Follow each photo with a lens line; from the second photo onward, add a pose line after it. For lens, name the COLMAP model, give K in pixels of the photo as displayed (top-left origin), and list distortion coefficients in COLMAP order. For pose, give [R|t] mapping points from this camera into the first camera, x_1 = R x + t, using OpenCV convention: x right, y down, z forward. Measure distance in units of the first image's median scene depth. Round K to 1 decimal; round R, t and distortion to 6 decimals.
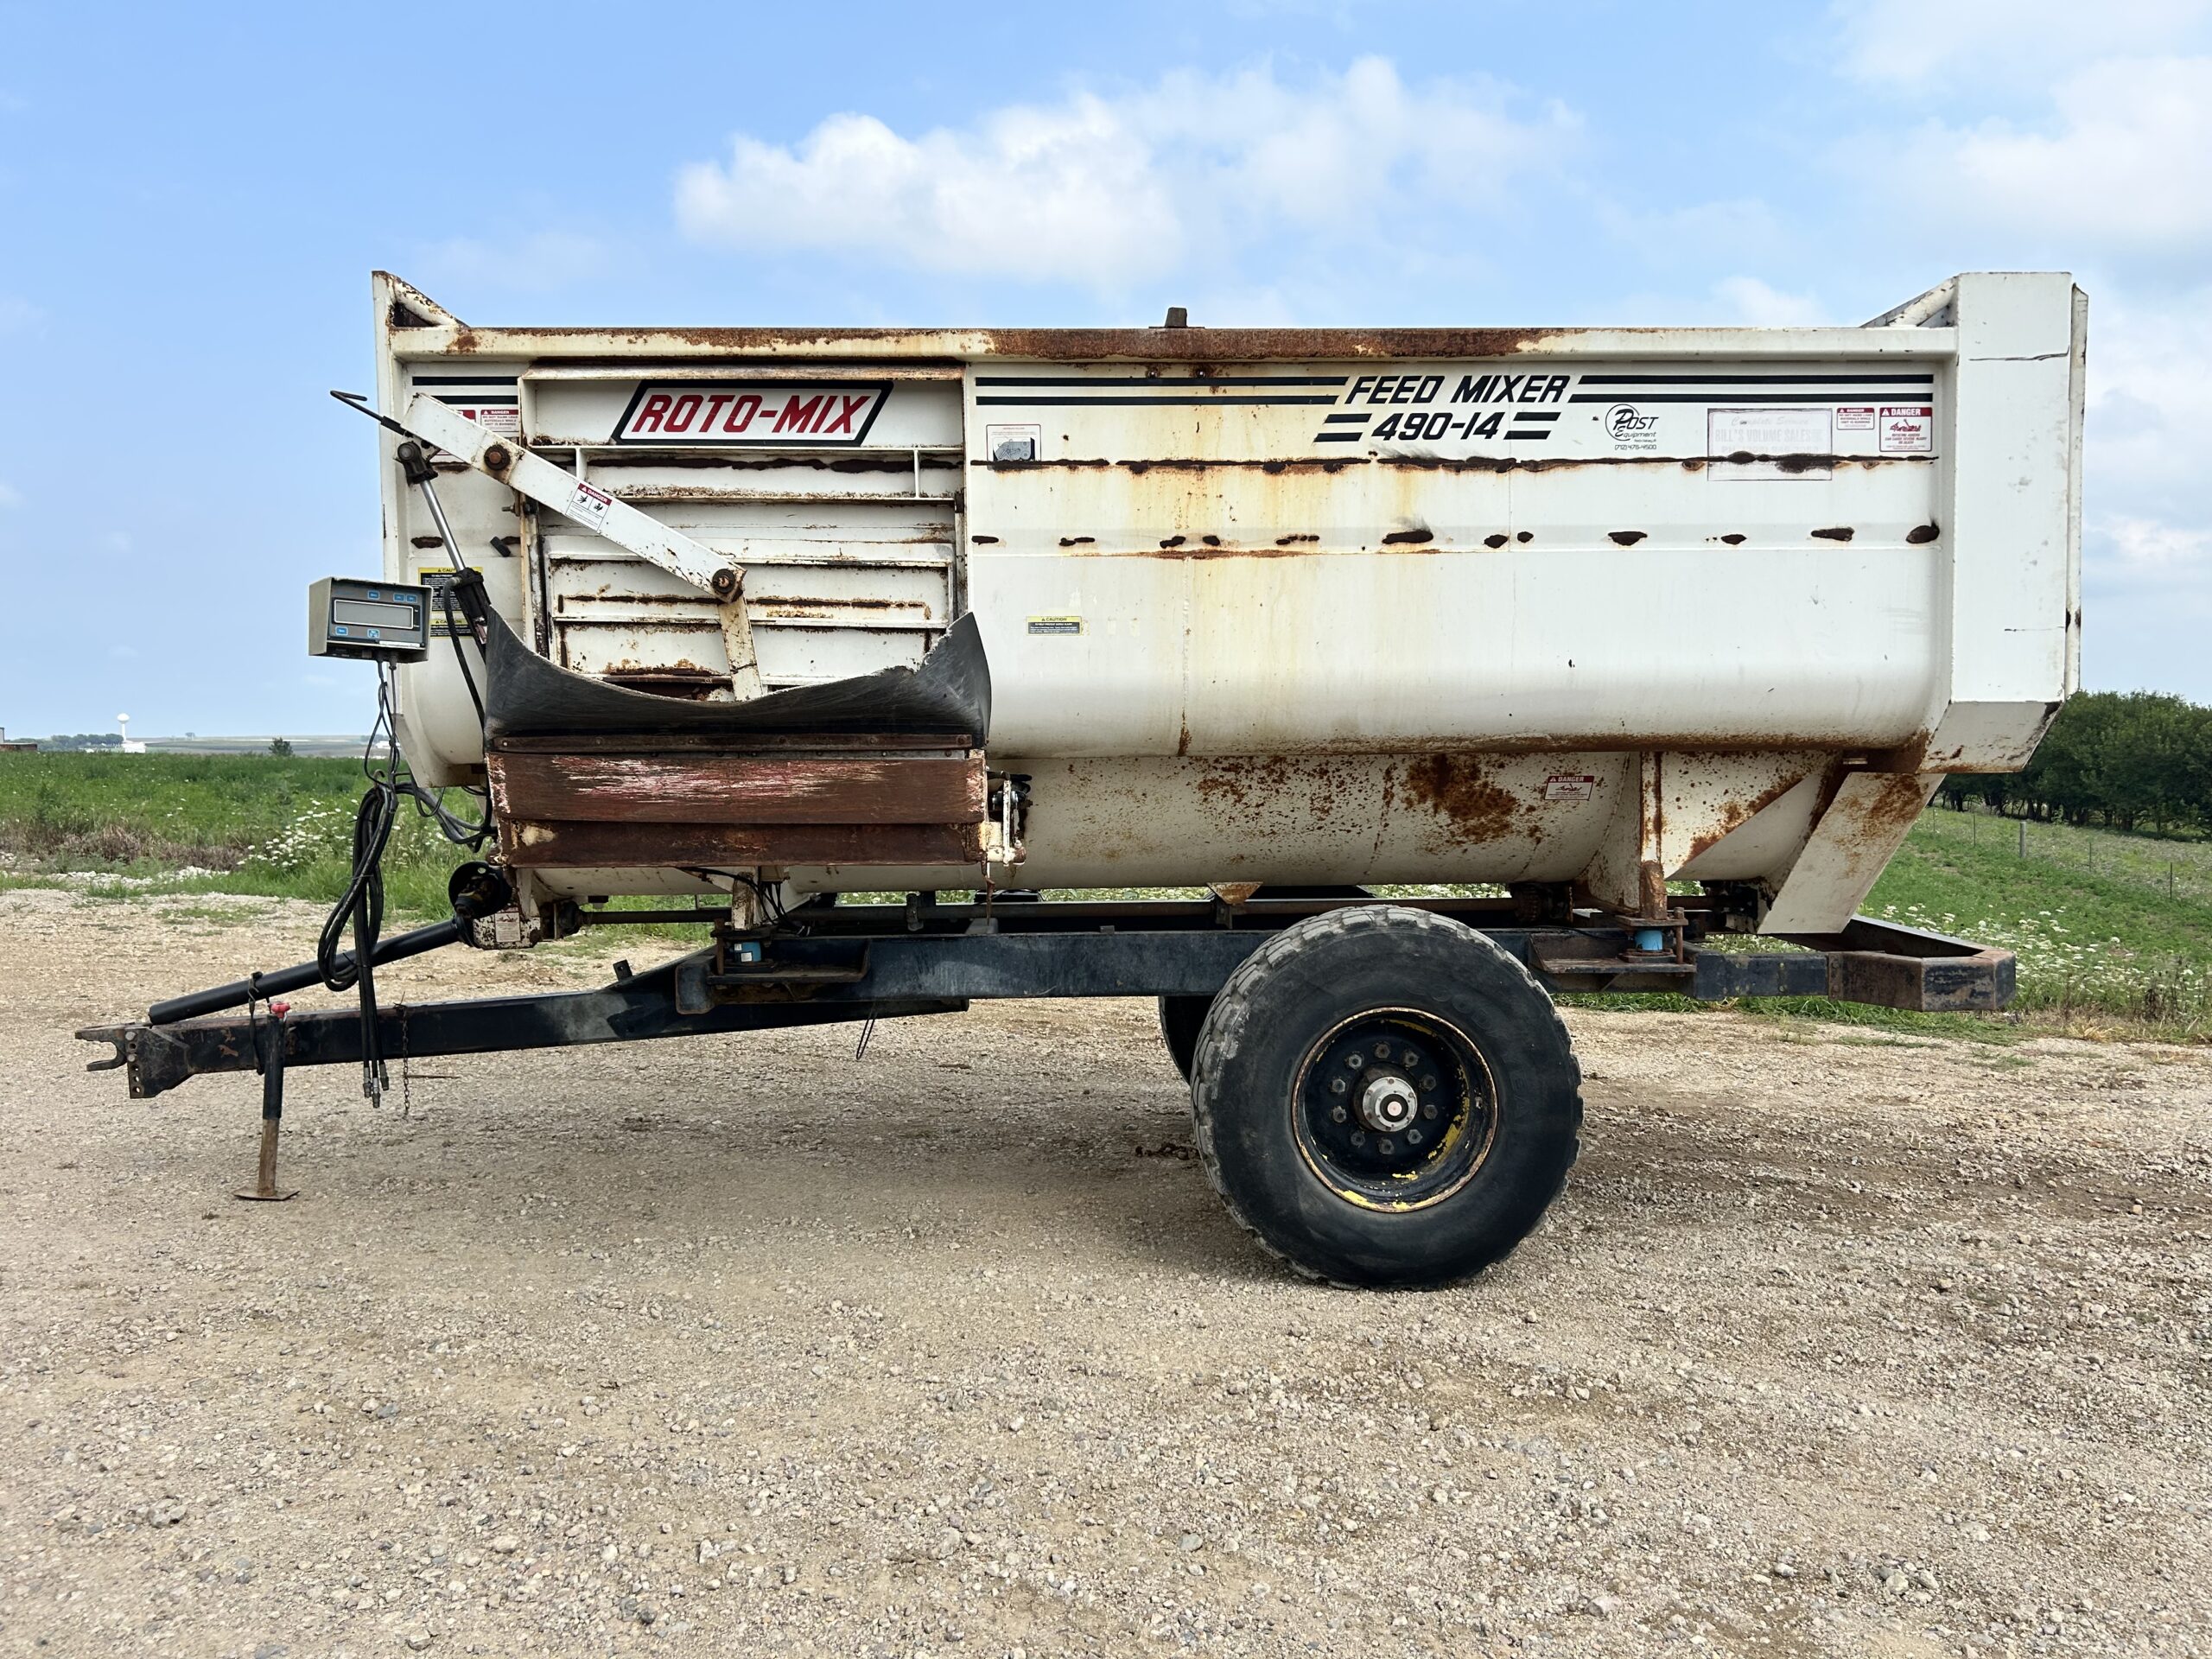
lens RADIAL K [[1648.0, 0, 1173.4], [0, 1648.0, 886.4], [0, 0, 1]] dist [0.104856, -0.241058]
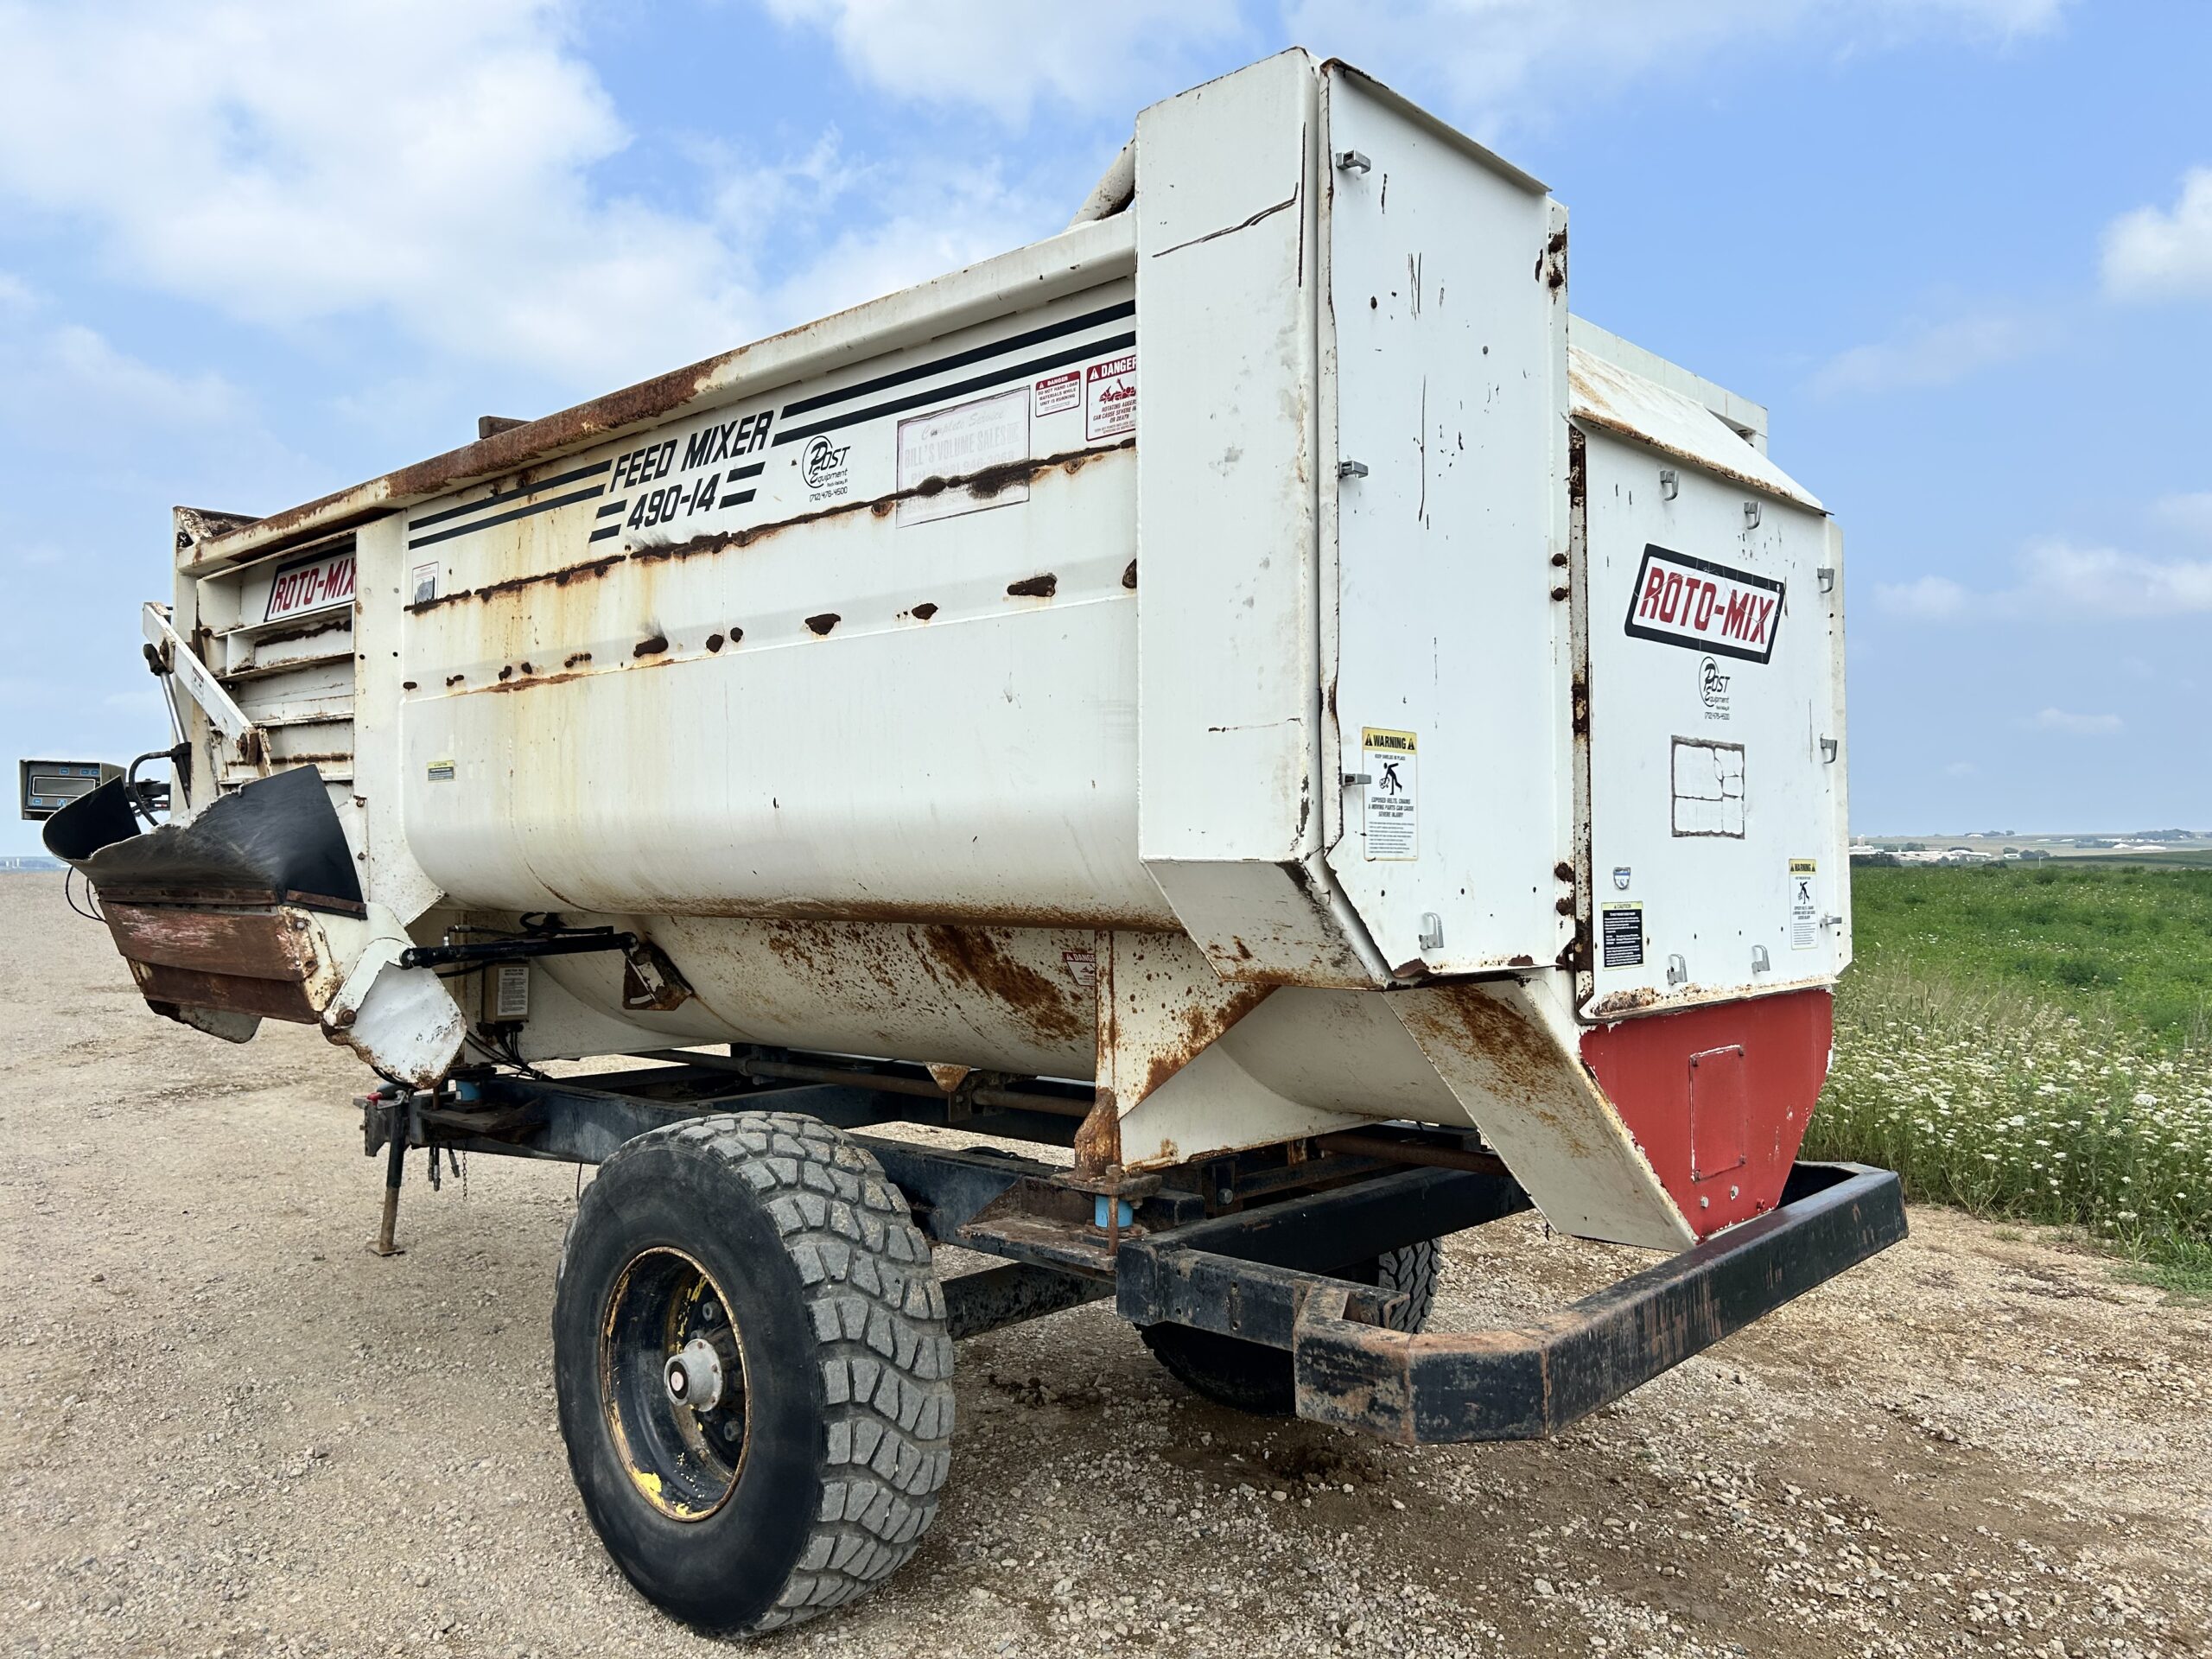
lens RADIAL K [[1688.5, 0, 1154.7], [0, 1688.5, 869.9], [0, 0, 1]] dist [0.067434, -0.148945]
pose [[0.707881, 0.011541, -0.706237, 0.882914], [-0.057179, 0.997521, -0.041011, -0.086195], [0.704013, 0.069413, 0.706786, 0.608986]]
